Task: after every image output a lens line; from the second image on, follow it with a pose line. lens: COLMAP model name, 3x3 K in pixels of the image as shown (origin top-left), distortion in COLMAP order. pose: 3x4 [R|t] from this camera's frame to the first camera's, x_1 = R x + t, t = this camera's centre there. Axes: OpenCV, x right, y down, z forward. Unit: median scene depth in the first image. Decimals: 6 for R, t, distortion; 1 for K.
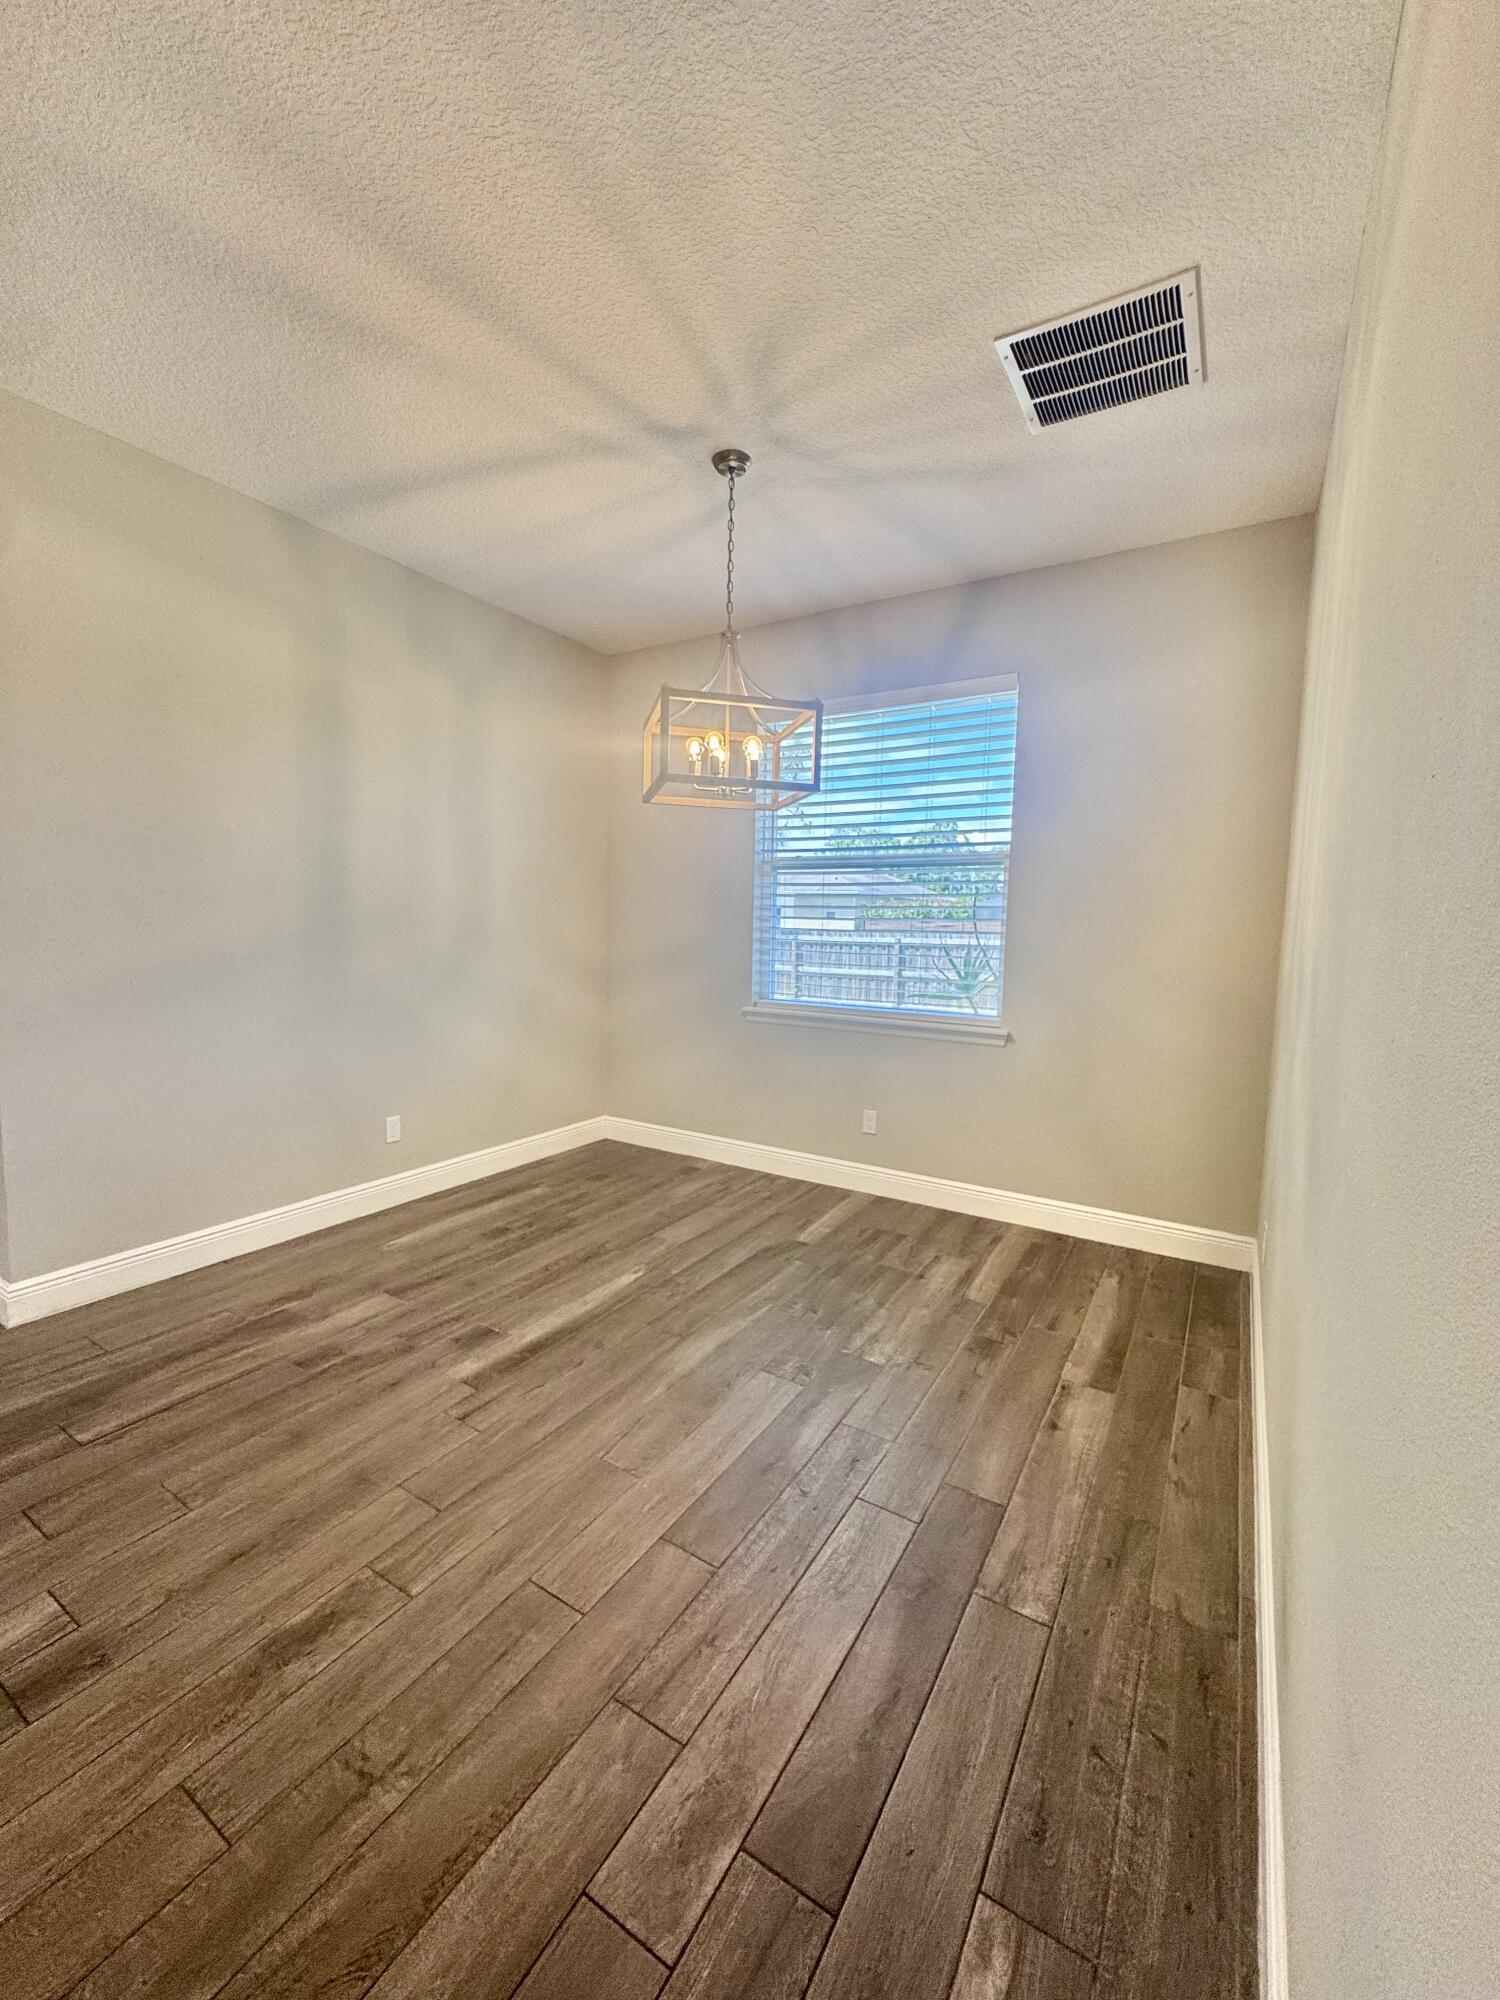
lens RADIAL K [[800.1, 0, 747.9], [0, 800.1, 995.9], [0, 0, 1]] dist [-0.003215, 0.000201]
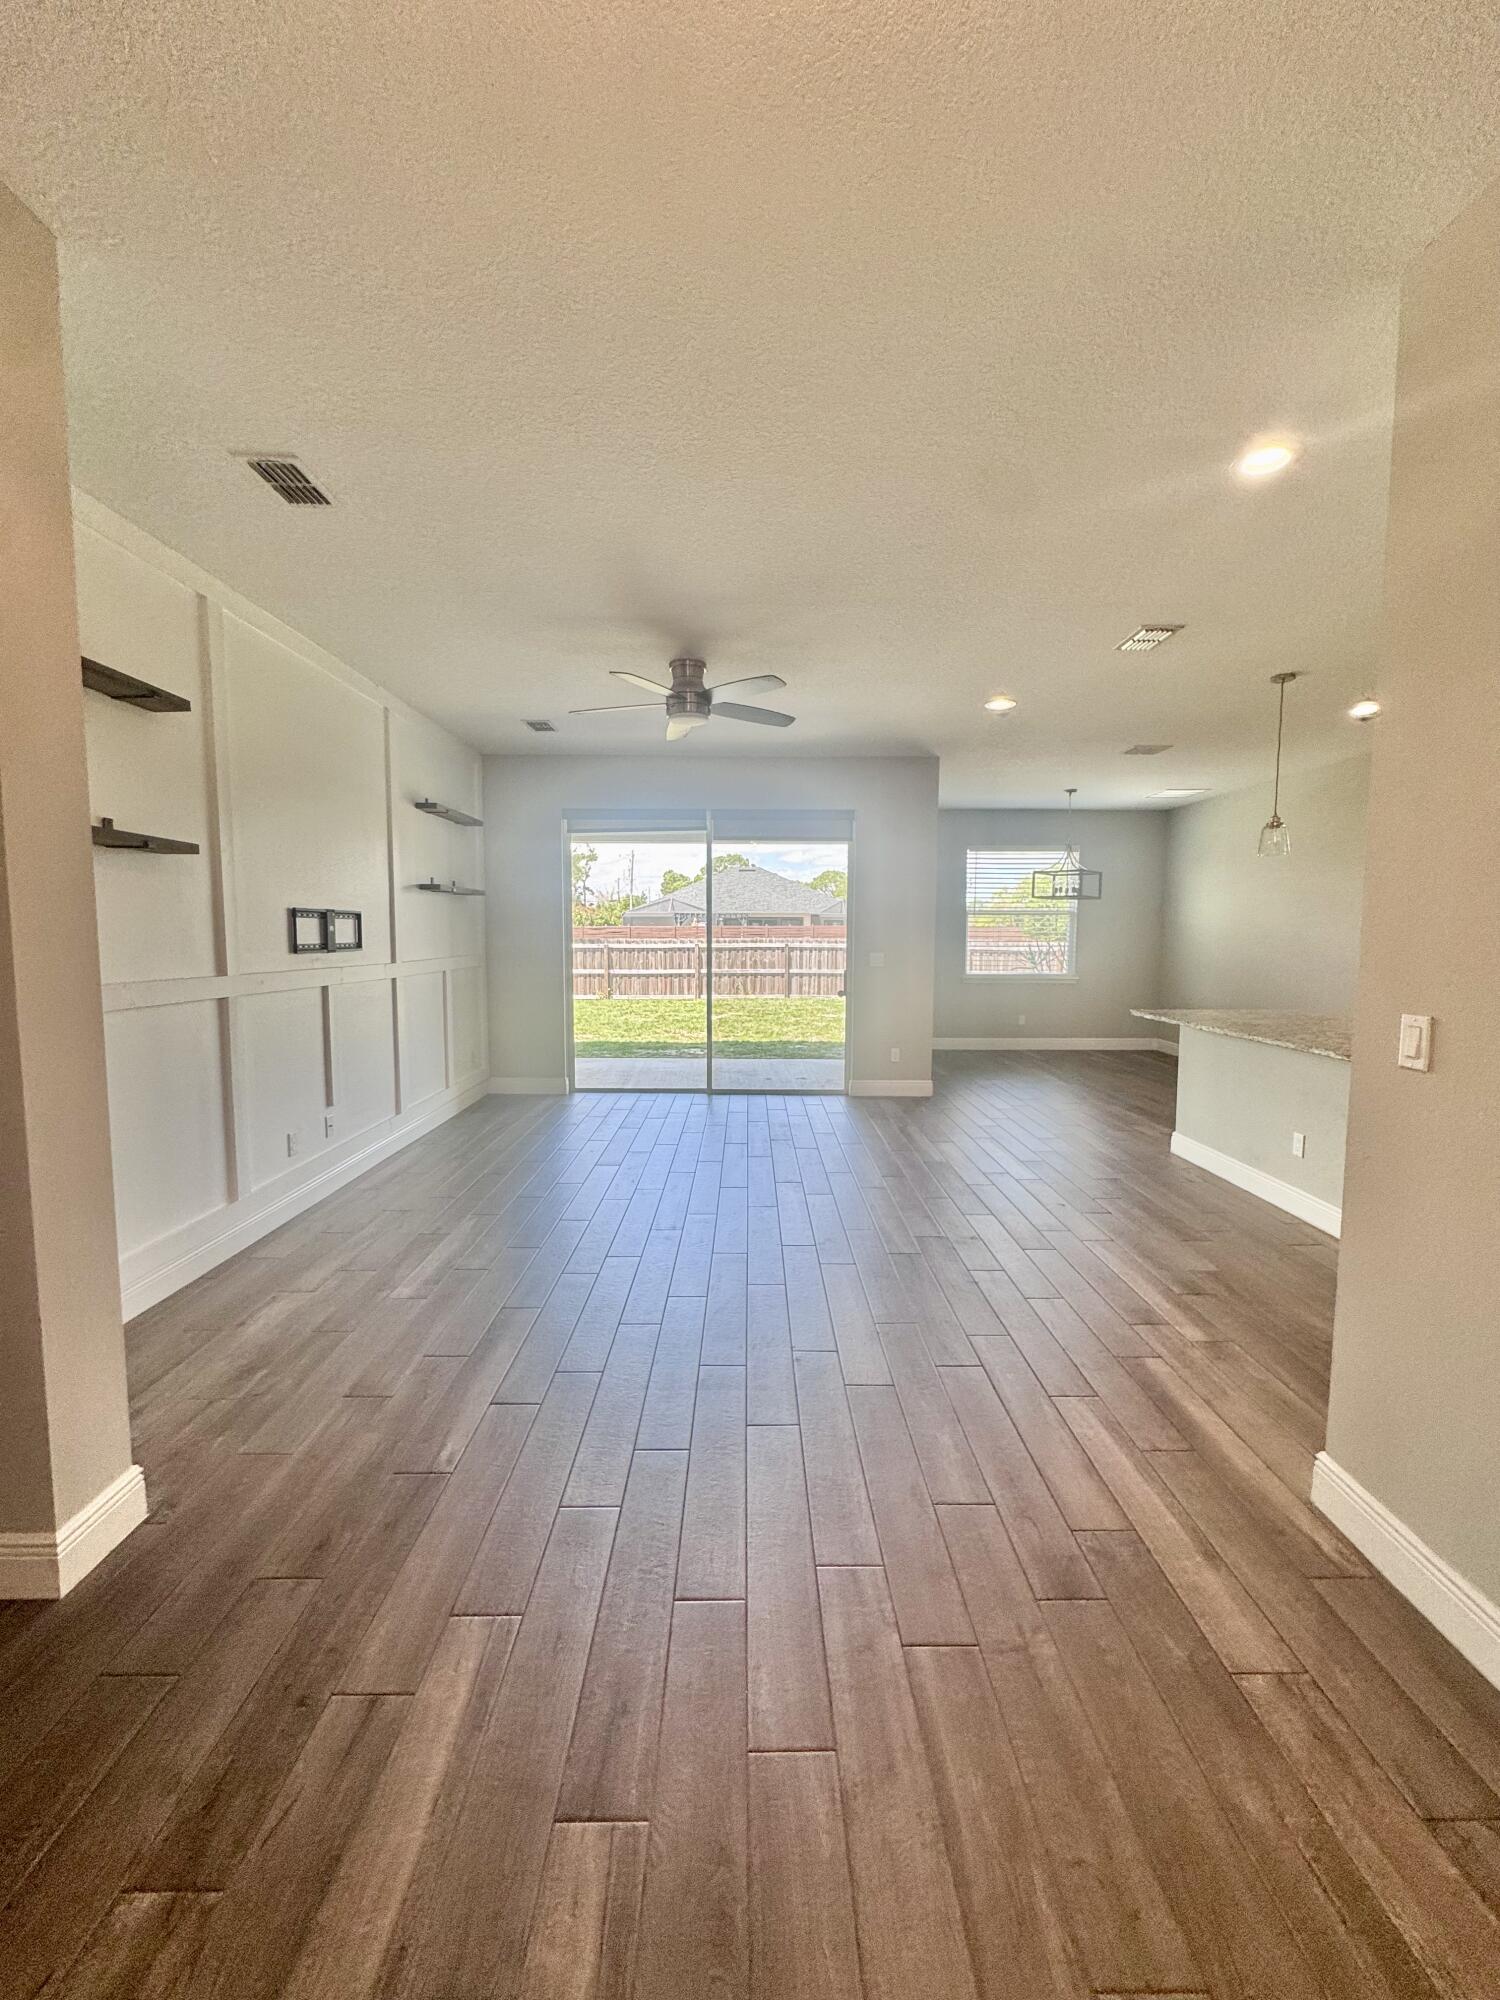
lens RADIAL K [[800.1, 0, 754.2], [0, 800.1, 993.2], [0, 0, 1]] dist [-0.003215, 0.000201]
pose [[0.846802, -0.059061, 0.528619, -2.619051], [0.062794, 0.997967, 0.010911, -0.002308], [-0.528189, 0.023955, 0.848789, -0.913303]]
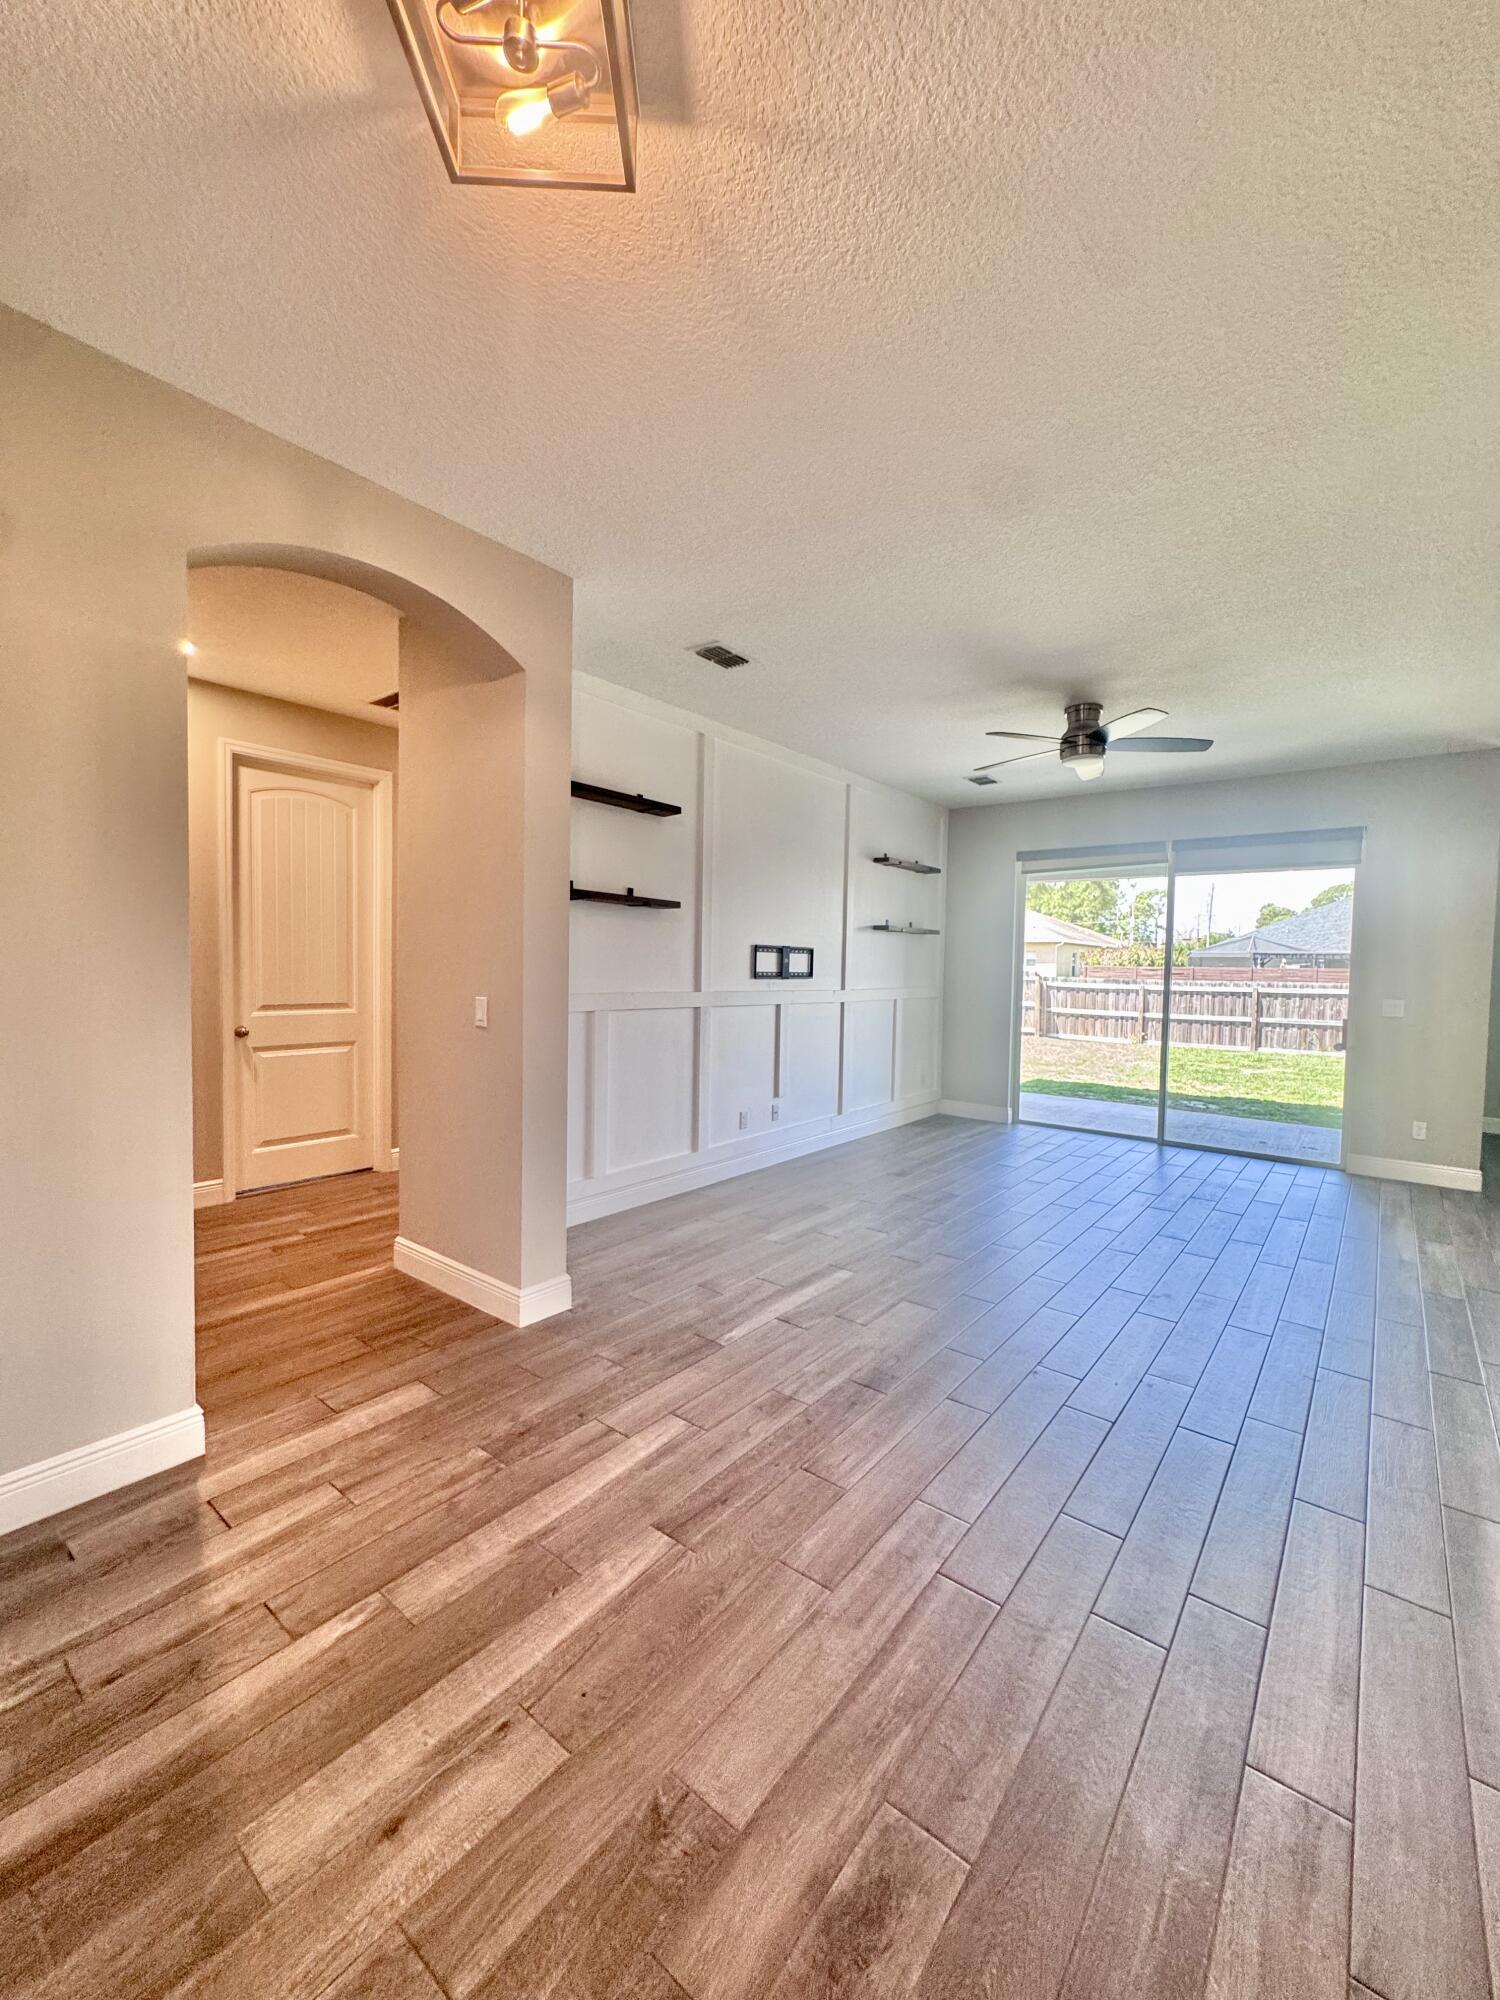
lens RADIAL K [[800.1, 0, 754.8], [0, 800.1, 993.1], [0, 0, 1]] dist [-0.003215, 0.000201]
pose [[0.993074, 0.002614, -0.117461, -2.329169], [-0.009393, 0.998319, -0.057198, 0.035723], [0.117114, 0.057905, 0.991429, -1.175499]]
